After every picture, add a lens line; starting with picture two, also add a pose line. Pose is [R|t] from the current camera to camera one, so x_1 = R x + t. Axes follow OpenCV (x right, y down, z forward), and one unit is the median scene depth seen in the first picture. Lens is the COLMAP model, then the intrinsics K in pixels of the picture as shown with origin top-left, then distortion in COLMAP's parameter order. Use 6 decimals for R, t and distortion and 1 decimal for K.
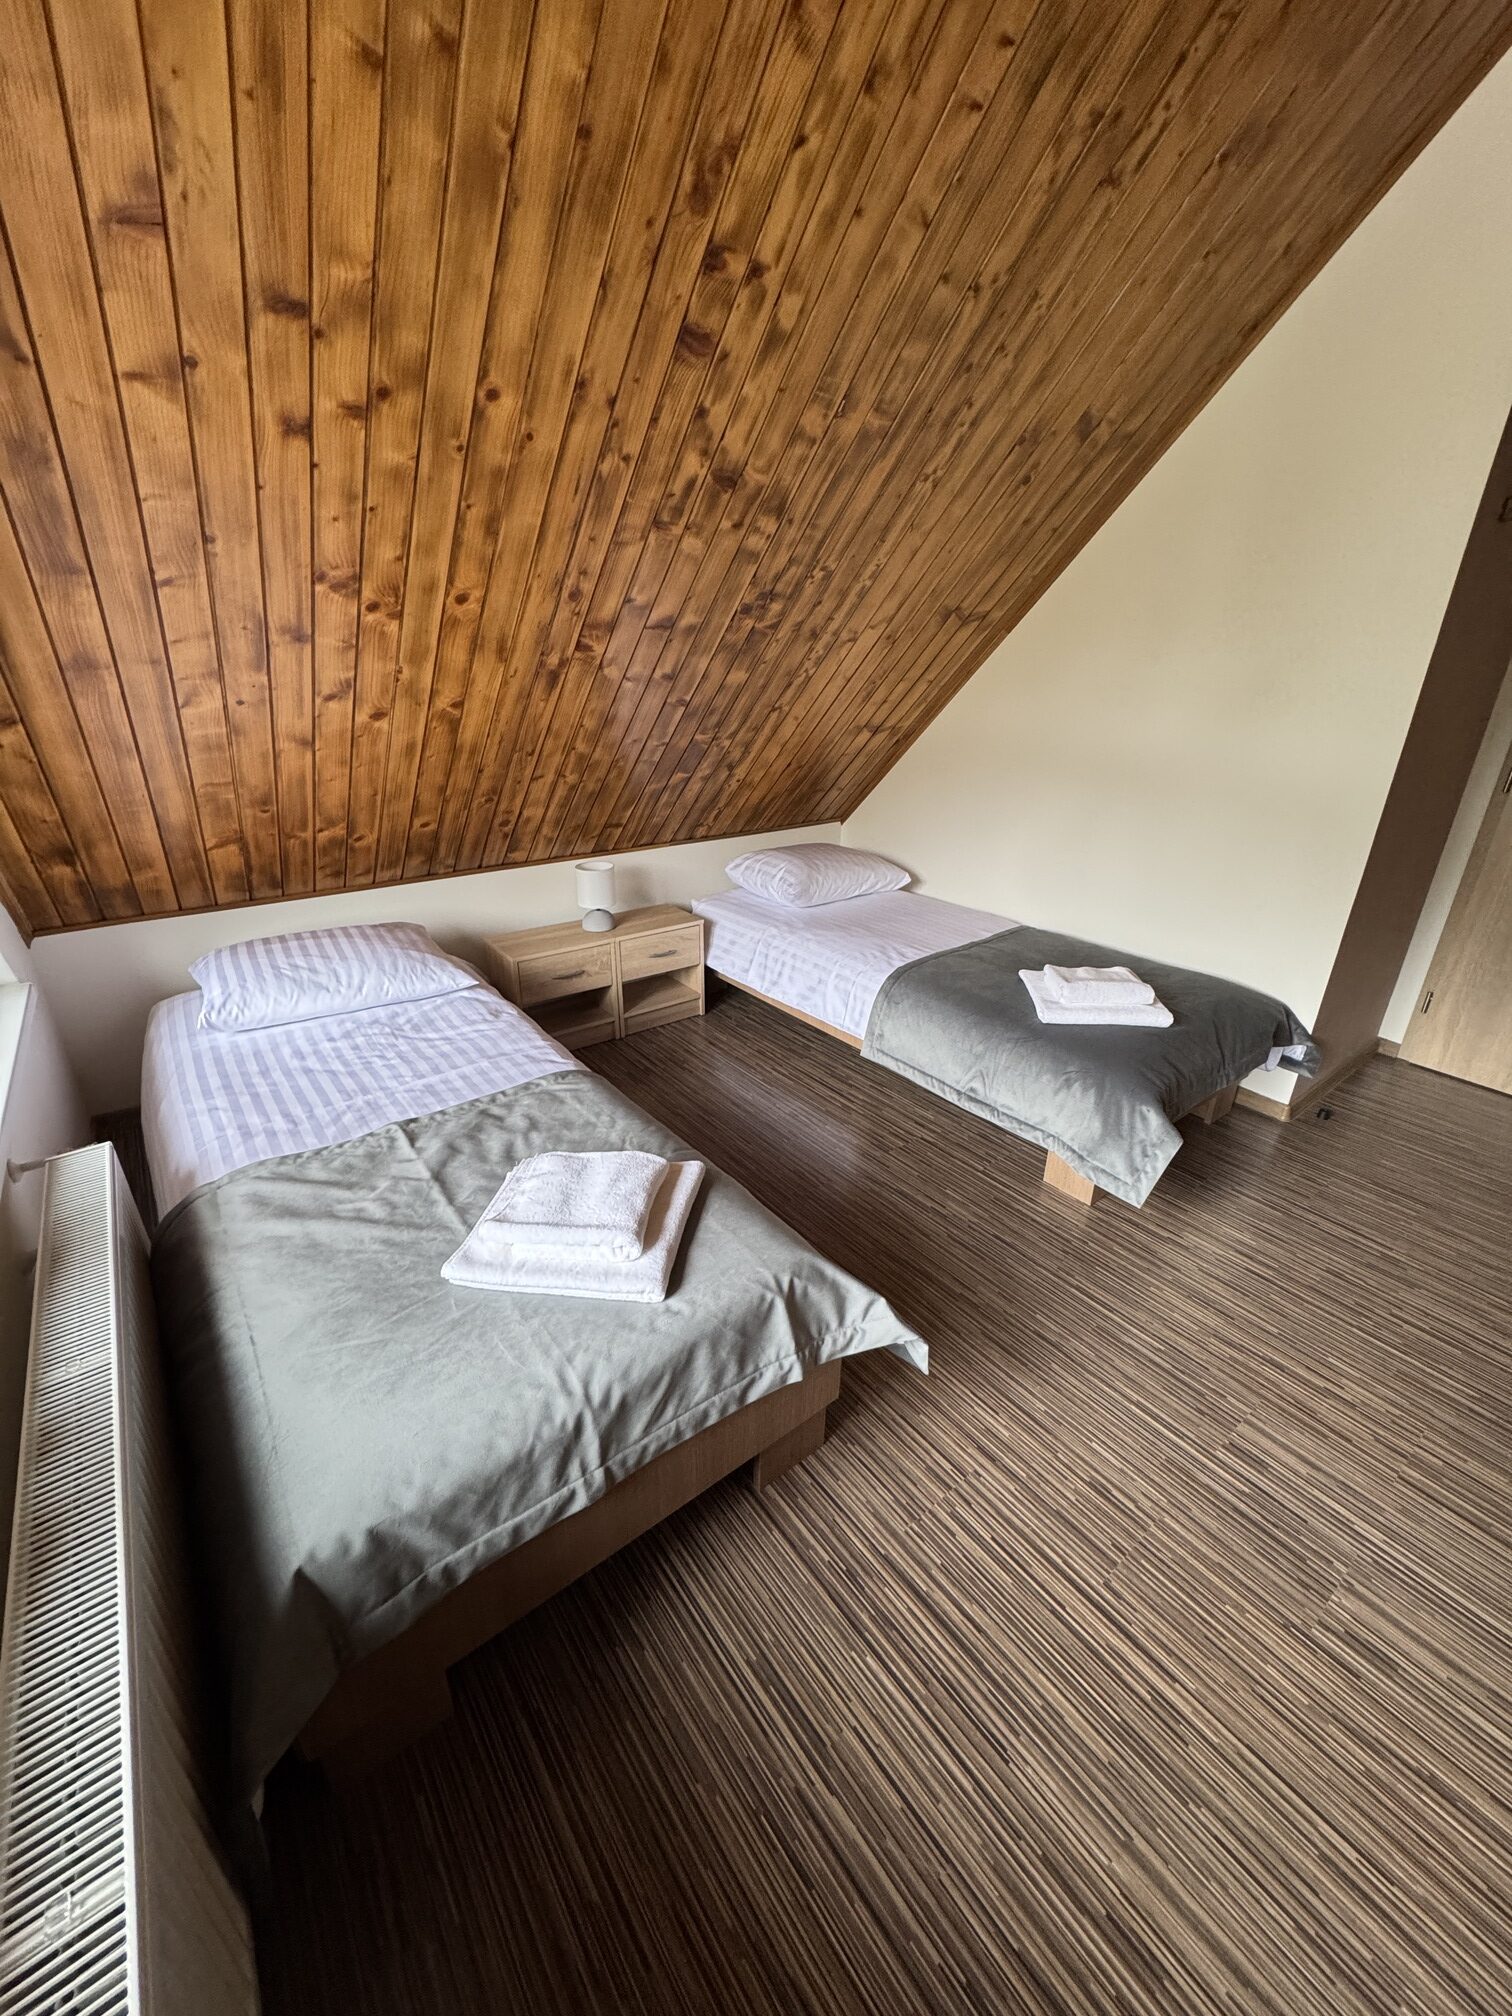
lens RADIAL K [[801.4, 0, 750.8], [0, 801.4, 1016.1], [0, 0, 1]] dist [-0.004496, 0.000719]
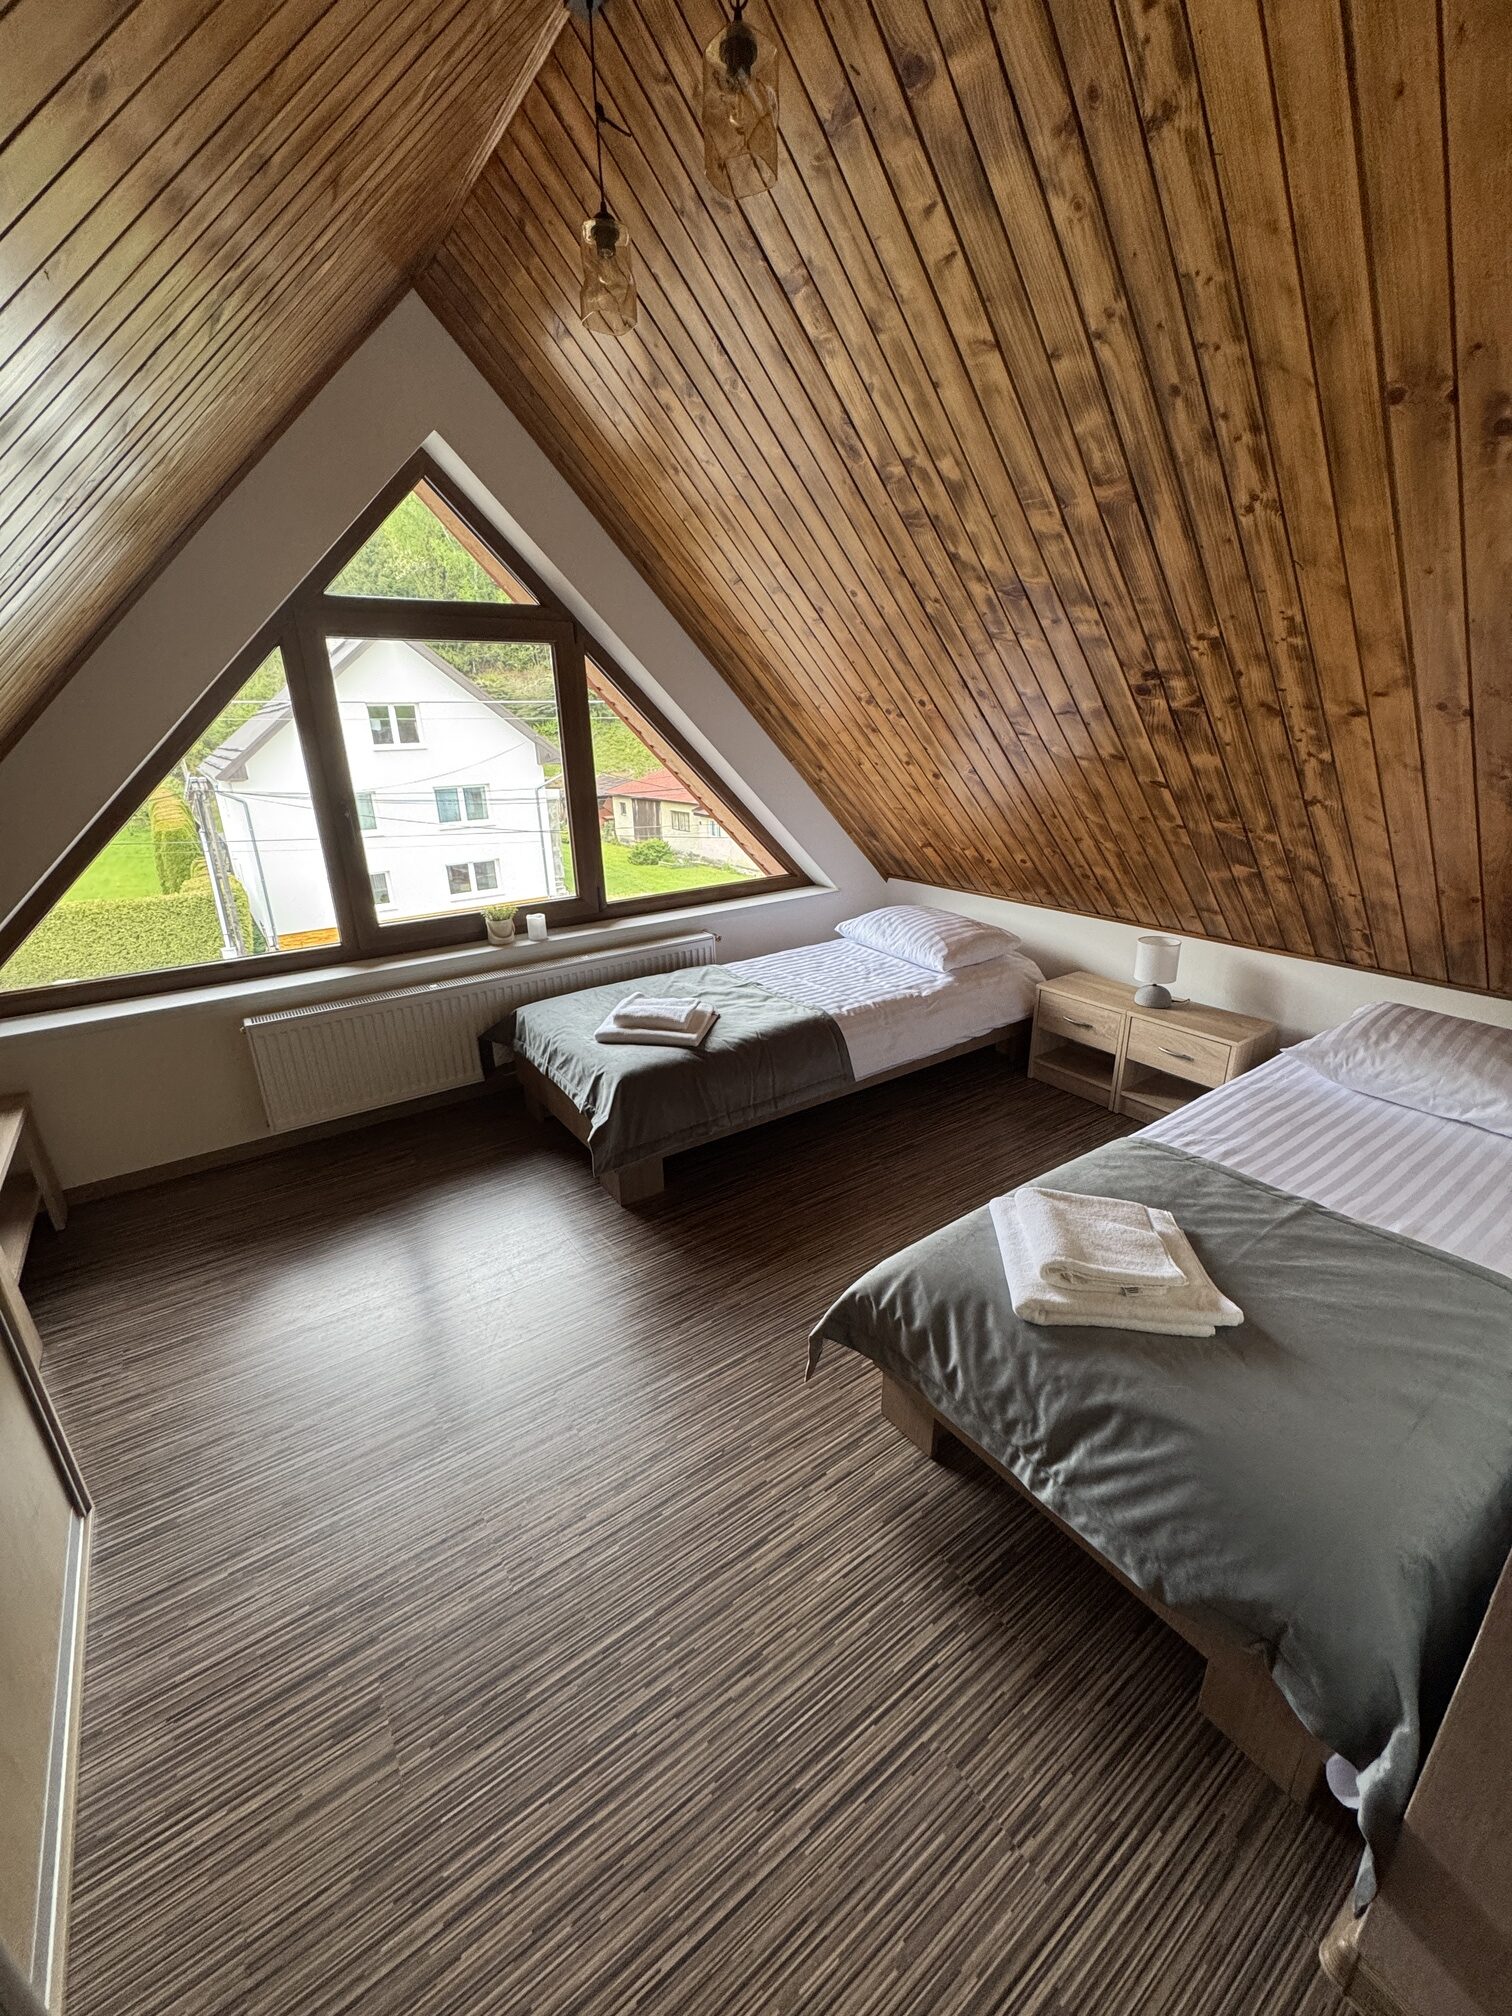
lens RADIAL K [[801.4, 0, 771.0], [0, 801.4, 1010.7], [0, 0, 1]] dist [-0.004496, 0.000719]
pose [[-0.026189, 0.328303, -0.944209, 1.279483], [-0.389030, 0.866728, 0.312152, -0.388375], [0.920853, 0.375501, 0.105021, 0.814047]]
